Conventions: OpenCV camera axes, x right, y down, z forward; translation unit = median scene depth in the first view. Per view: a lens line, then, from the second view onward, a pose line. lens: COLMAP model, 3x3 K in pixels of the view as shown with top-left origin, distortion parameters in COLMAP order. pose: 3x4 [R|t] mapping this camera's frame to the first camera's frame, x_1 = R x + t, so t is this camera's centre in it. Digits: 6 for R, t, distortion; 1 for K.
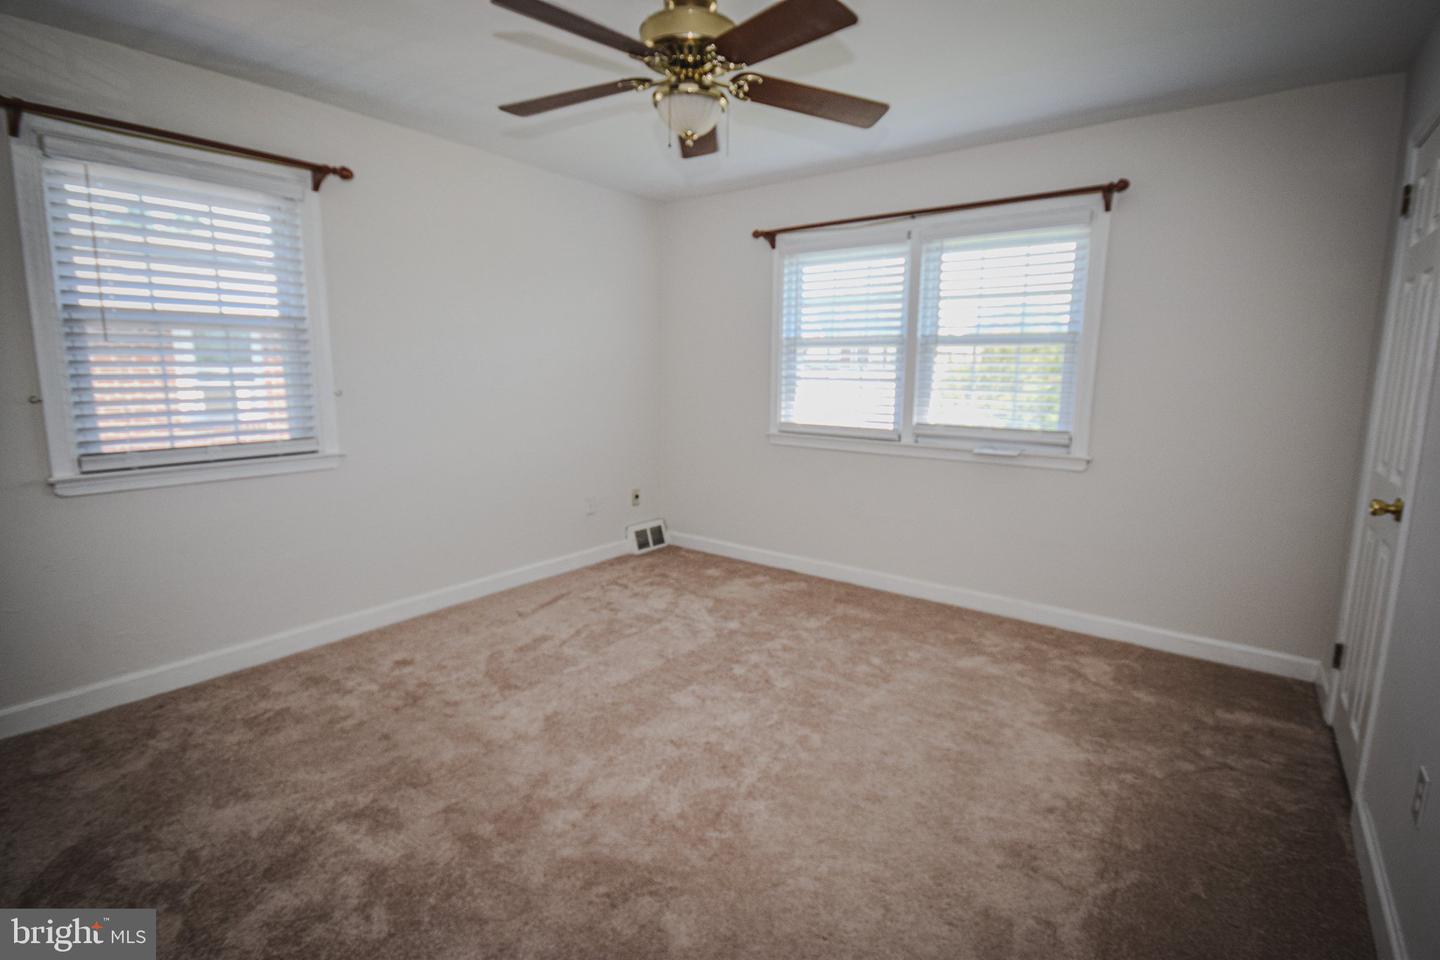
lens RADIAL K [[701.2, 0, 720.0], [0, 701.2, 480.0], [0, 0, 1]] dist [0.002286, -0.013634]
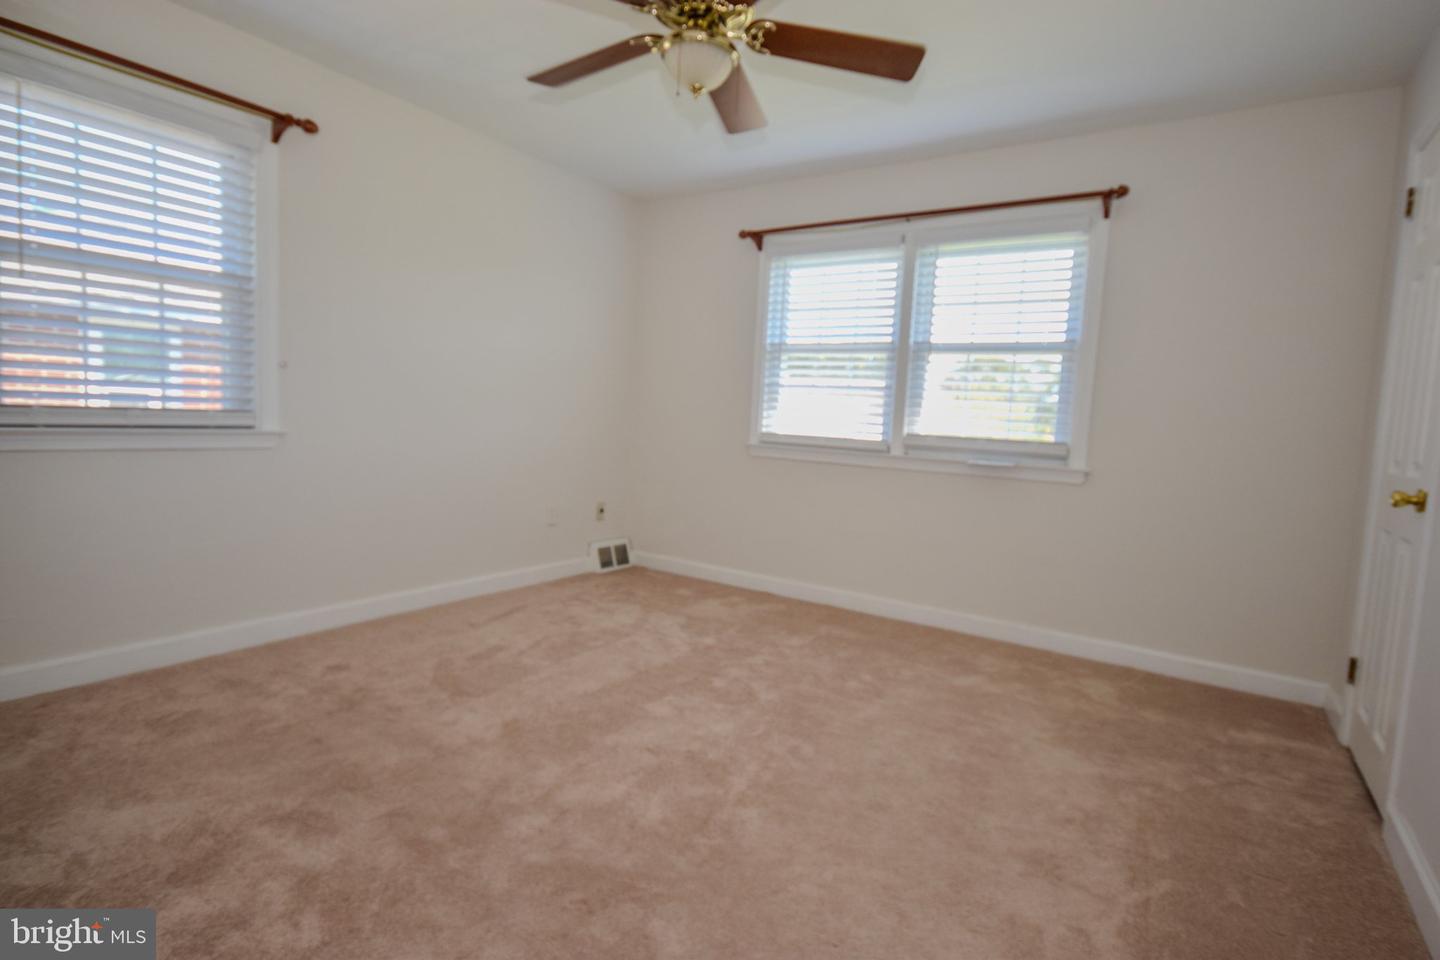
lens RADIAL K [[745.3, 0, 723.3], [0, 745.3, 476.7], [0, 0, 1]] dist [0.011740, -0.016367]
pose [[0.997272, 0.036966, 0.063888, -0.050763], [-0.032154, 0.996682, -0.074777, 0.102053], [-0.066440, 0.072519, 0.995152, 0.025735]]
